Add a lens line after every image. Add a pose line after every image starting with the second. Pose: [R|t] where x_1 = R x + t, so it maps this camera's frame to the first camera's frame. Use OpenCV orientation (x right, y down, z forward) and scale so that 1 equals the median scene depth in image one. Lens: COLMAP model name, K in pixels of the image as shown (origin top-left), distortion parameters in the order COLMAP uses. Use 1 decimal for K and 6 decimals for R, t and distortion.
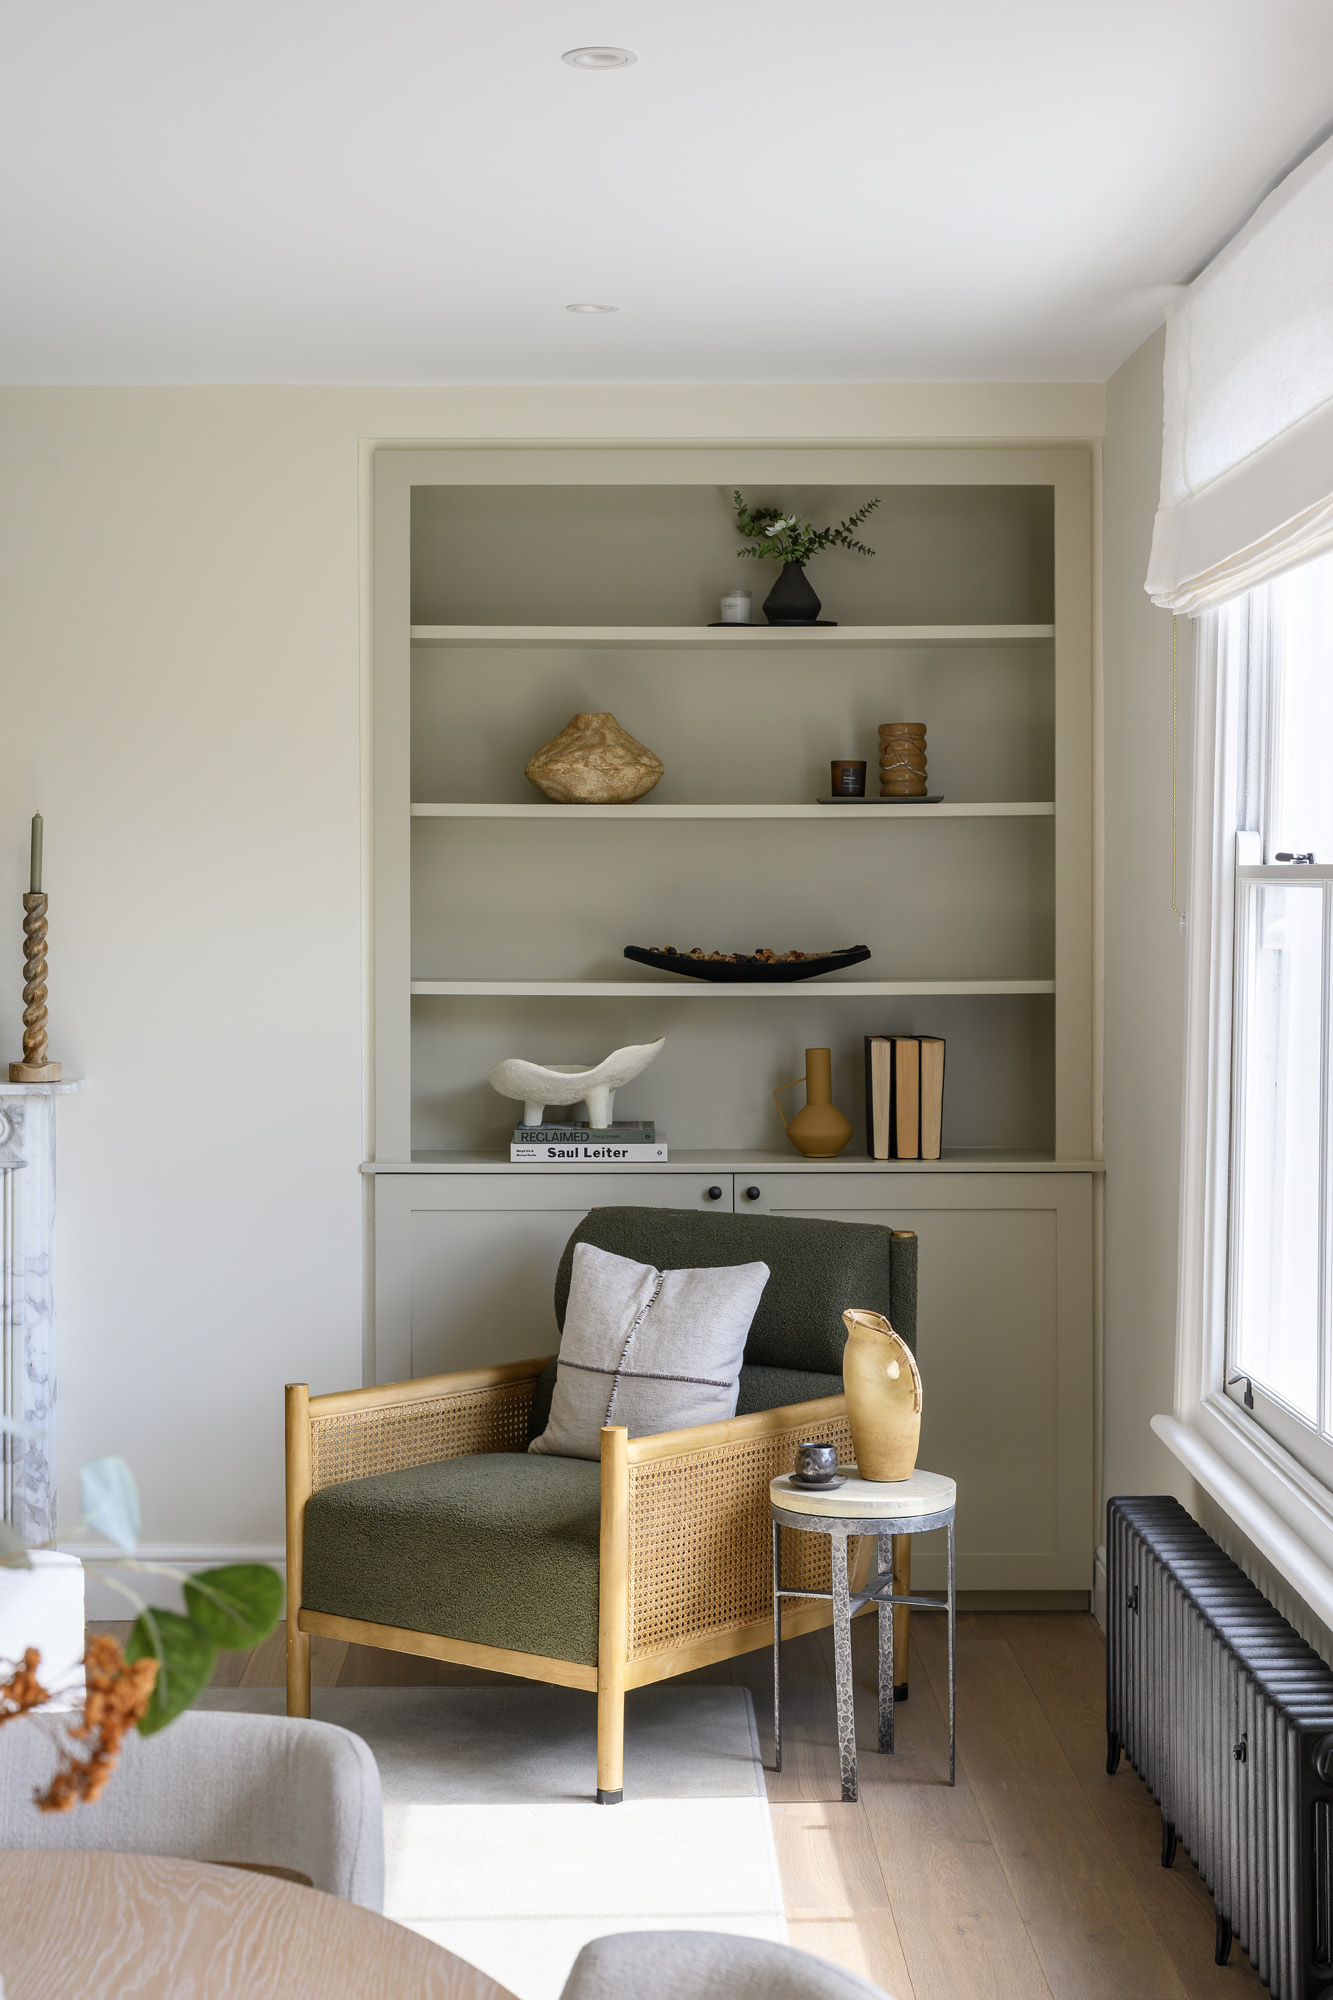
lens RADIAL K [[2837.6, 0, 666.2], [0, 2837.6, 998.6], [0, 0, 1]] dist [-0.037040, 0.000000]
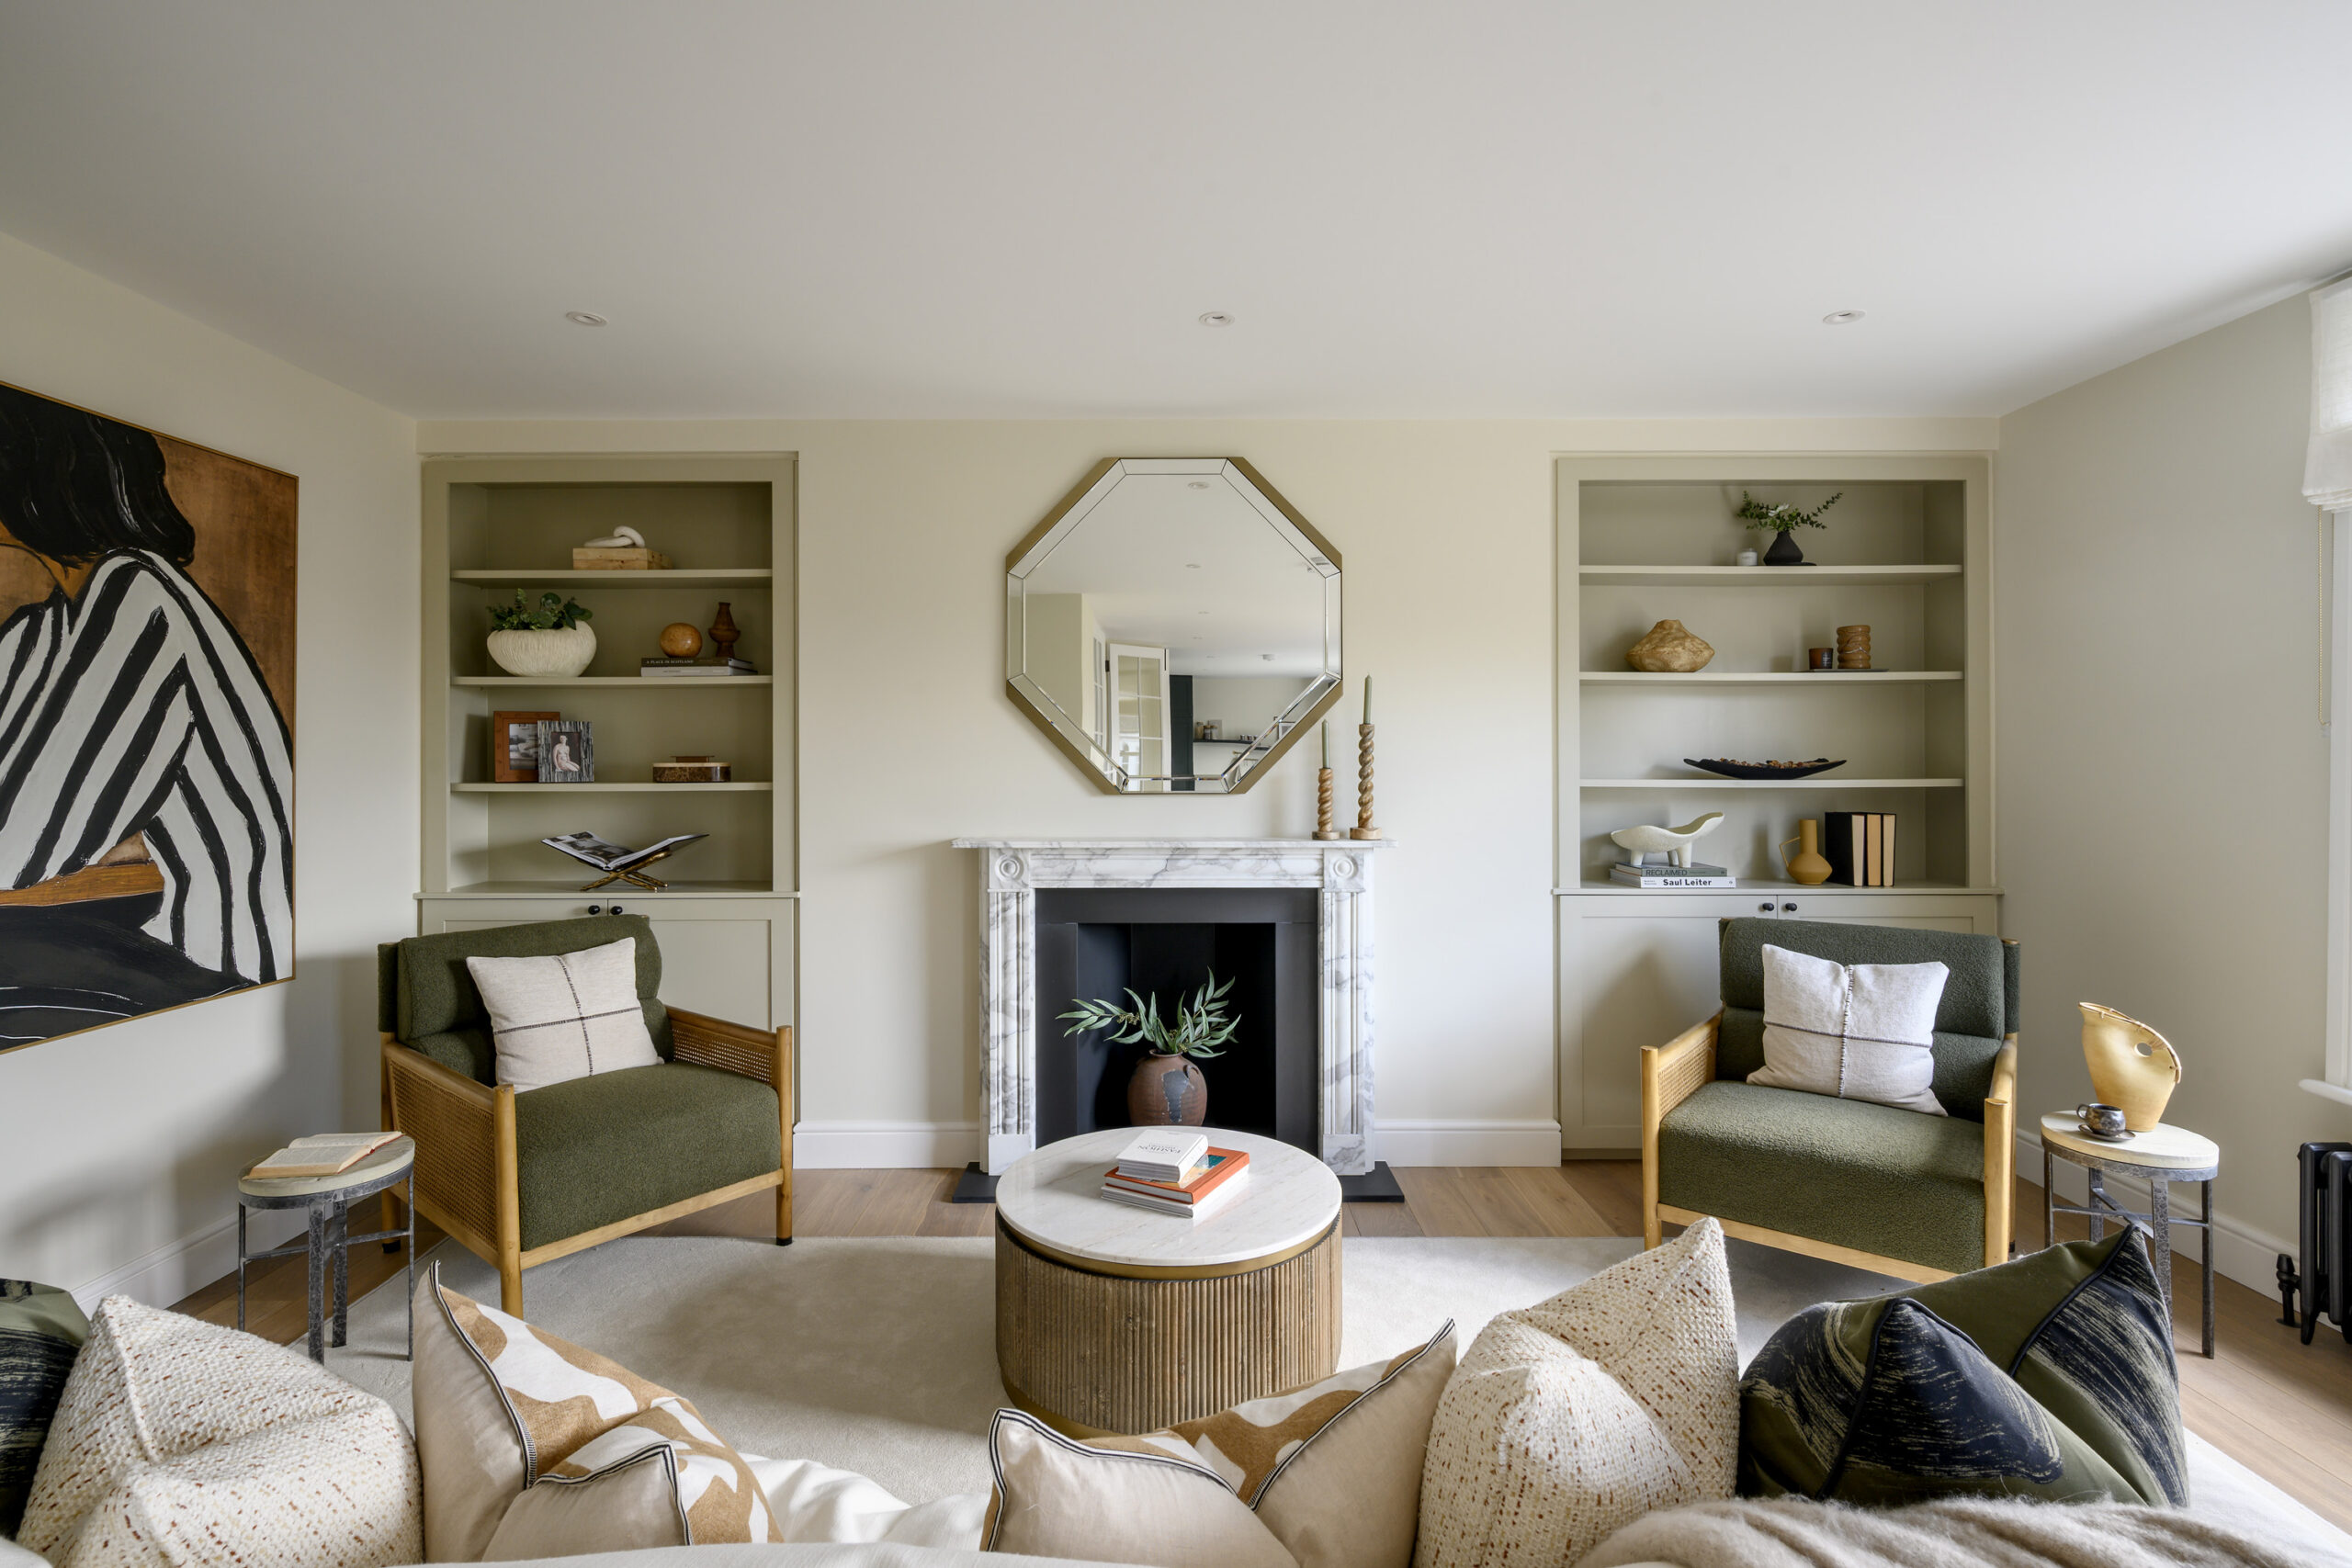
lens RADIAL K [[1049.2, 0, 1174.7], [0, 1049.2, 790.6], [0, 0, 1]] dist [-0.001137, -0.000379]
pose [[0.999412, -0.001553, -0.034253, -0.303202], [0.001251, 0.999960, -0.008826, 0.005816], [0.034265, 0.008778, 0.999374, 0.376884]]
